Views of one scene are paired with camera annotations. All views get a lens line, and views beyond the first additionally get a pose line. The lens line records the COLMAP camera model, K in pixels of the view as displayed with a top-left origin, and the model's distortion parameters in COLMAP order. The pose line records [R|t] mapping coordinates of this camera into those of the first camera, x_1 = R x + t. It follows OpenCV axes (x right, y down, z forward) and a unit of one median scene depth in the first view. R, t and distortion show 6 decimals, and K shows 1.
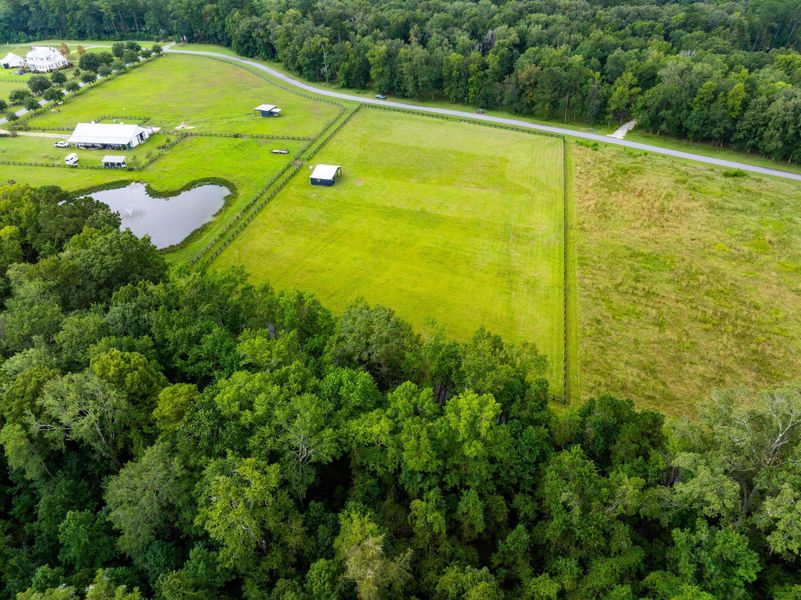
lens RADIAL K [[564.8, 0, 402.7], [0, 564.8, 300.6], [0, 0, 1]] dist [-0.050109, 0.019082]
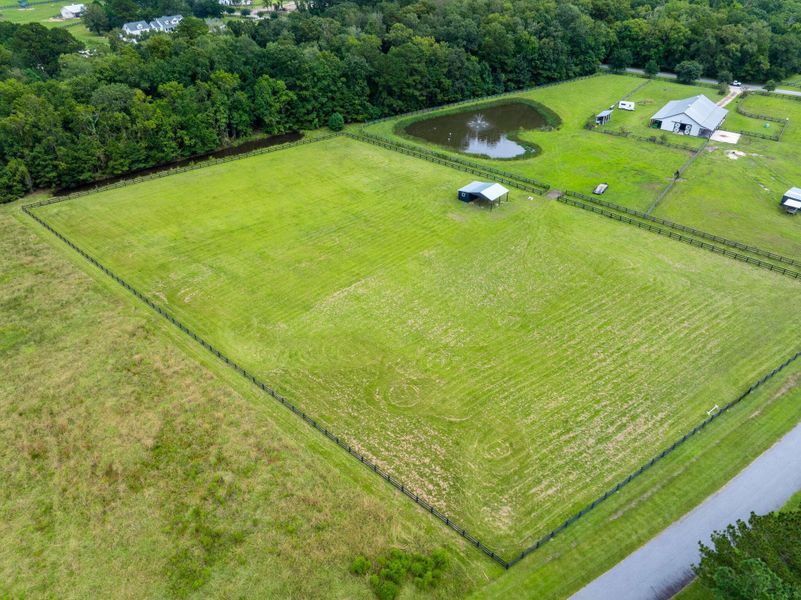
lens RADIAL K [[564.8, 0, 402.7], [0, 564.8, 300.6], [0, 0, 1]] dist [-0.050109, 0.019082]
pose [[-0.469779, 0.522187, -0.711778, 0.465844], [-0.507849, 0.499646, 0.701743, -0.558877], [0.722078, 0.691140, 0.030469, 0.895133]]
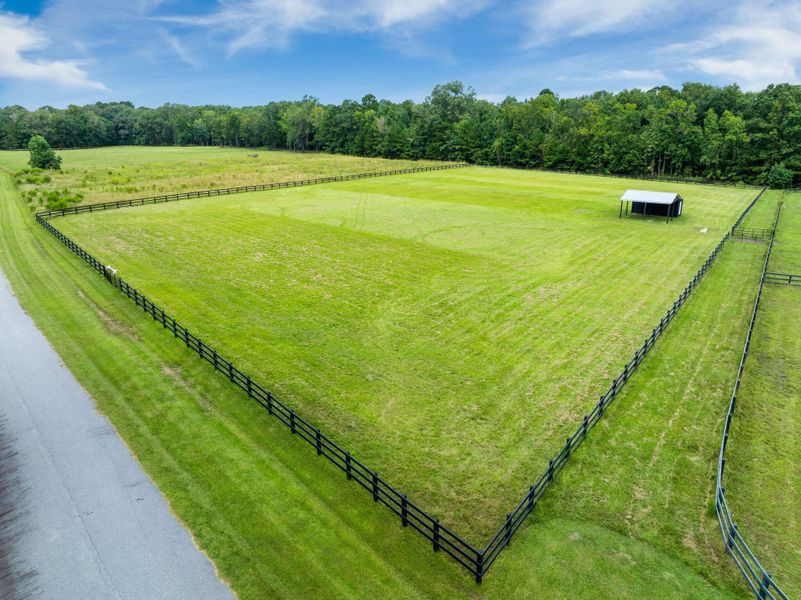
lens RADIAL K [[564.8, 0, 402.7], [0, 564.8, 300.6], [0, 0, 1]] dist [-0.050109, 0.019082]
pose [[-0.928564, -0.099246, 0.357659, -0.105964], [0.227142, 0.610157, 0.759022, -0.517324], [-0.293558, 0.786040, -0.544027, 1.236332]]
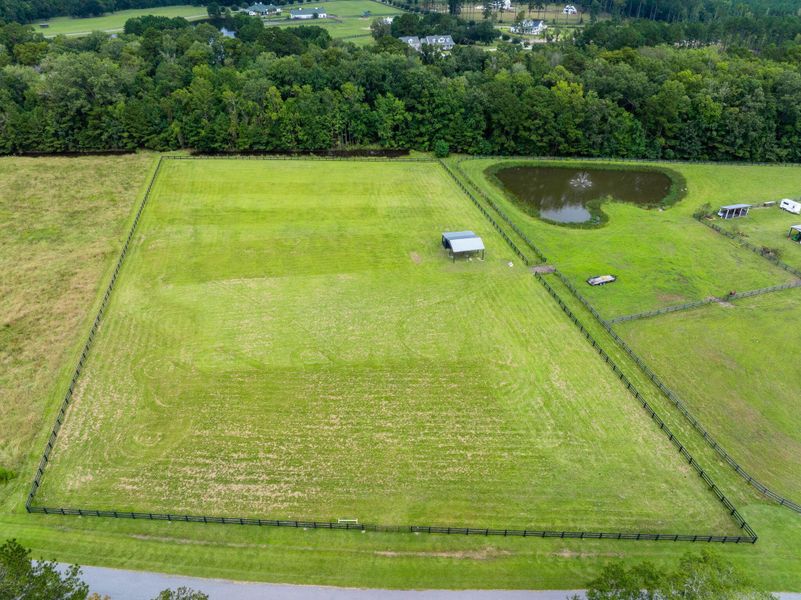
lens RADIAL K [[564.8, 0, 402.7], [0, 564.8, 300.6], [0, 0, 1]] dist [-0.050109, 0.019082]
pose [[-0.898336, 0.242394, -0.366384, 0.184186], [-0.254980, 0.391456, 0.884165, -0.717166], [0.357740, 0.887698, -0.289854, 1.111854]]
